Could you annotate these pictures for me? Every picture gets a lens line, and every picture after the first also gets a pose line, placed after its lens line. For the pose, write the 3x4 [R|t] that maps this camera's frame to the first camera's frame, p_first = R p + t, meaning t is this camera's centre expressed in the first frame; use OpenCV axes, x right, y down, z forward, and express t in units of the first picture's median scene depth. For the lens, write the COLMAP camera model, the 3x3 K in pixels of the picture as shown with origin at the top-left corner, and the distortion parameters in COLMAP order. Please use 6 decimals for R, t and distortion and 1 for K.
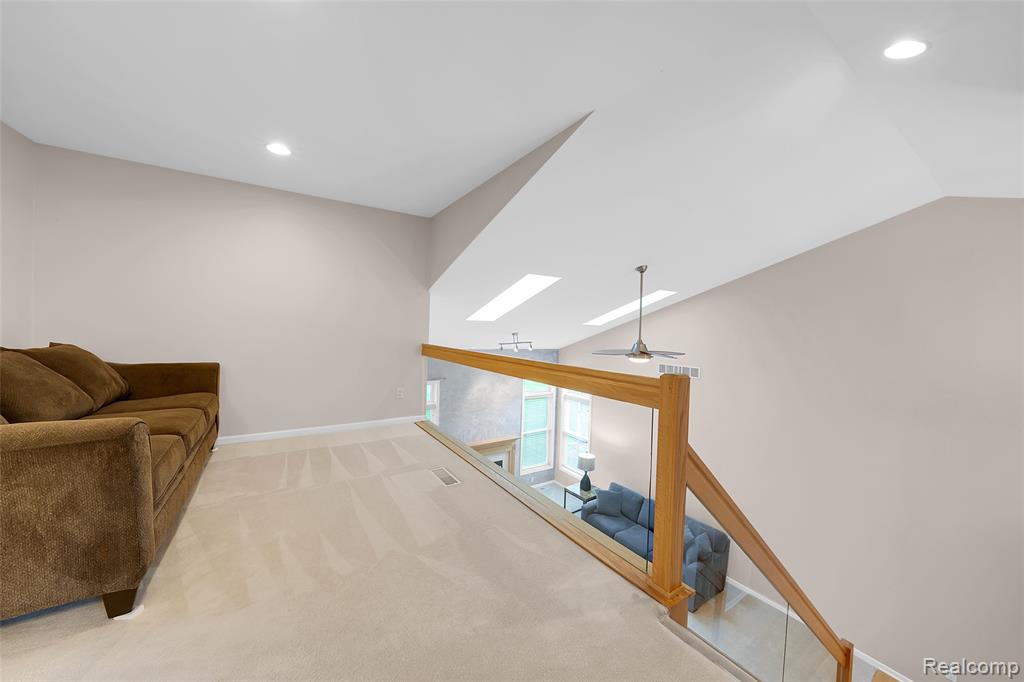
lens RADIAL K [[357.8, 0, 512.5], [0, 357.8, 334.1], [0, 0, 1]] dist [-0.013923, 0.000670]
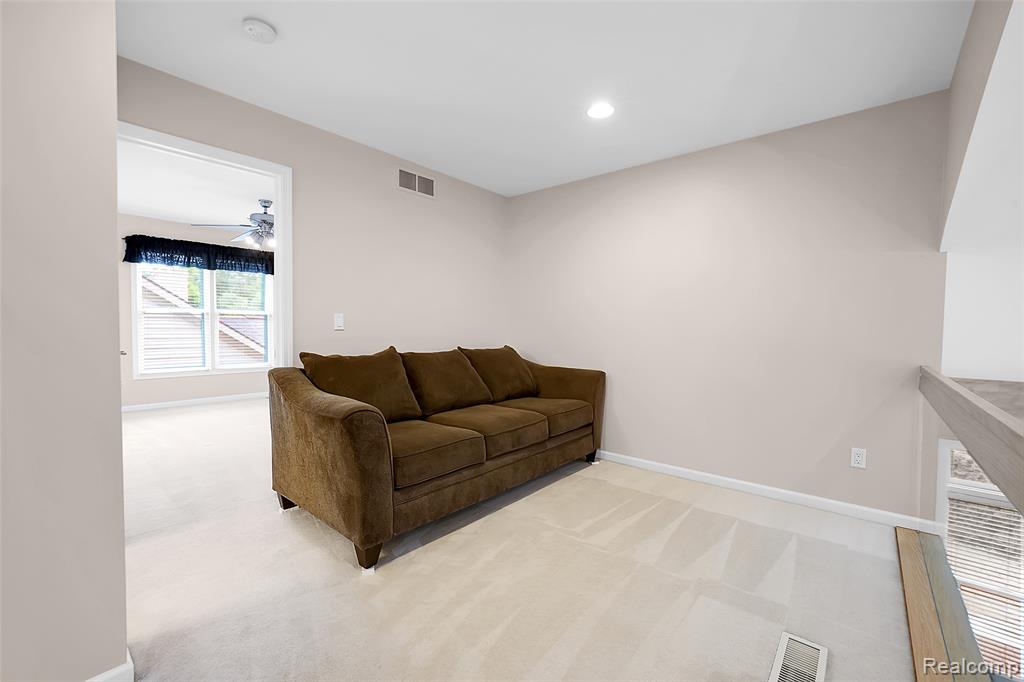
lens RADIAL K [[425.0, 0, 510.8], [0, 425.0, 341.0], [0, 0, 1]] dist [-0.004784, 0.000625]
pose [[0.276731, 0.005157, -0.960934, 0.165590], [-0.019016, 0.999819, -0.000111, 0.005599], [0.960759, 0.018303, 0.276779, 0.420288]]
